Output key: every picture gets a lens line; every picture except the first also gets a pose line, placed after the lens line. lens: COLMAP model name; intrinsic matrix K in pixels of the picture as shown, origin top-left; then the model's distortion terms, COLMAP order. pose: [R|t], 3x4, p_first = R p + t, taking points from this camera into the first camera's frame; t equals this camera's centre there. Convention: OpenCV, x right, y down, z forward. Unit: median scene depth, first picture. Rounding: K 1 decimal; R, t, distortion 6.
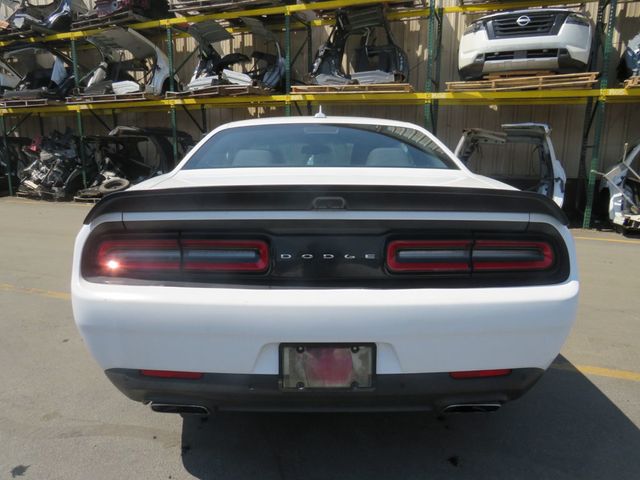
lens RADIAL K [[462.1, 0, 316.7], [0, 462.1, 251.7], [0, 0, 1]] dist [-0.027917, -0.007709]
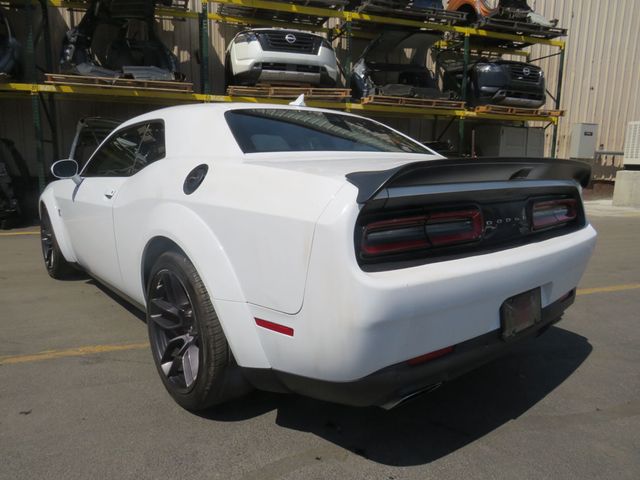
lens RADIAL K [[462.1, 0, 316.7], [0, 462.1, 246.7], [0, 0, 1]] dist [-0.027917, -0.007709]
pose [[0.777398, -0.110350, 0.619254, -0.248331], [0.127610, 0.991687, 0.016519, -0.001197], [-0.615929, 0.066181, 0.785017, 0.087794]]
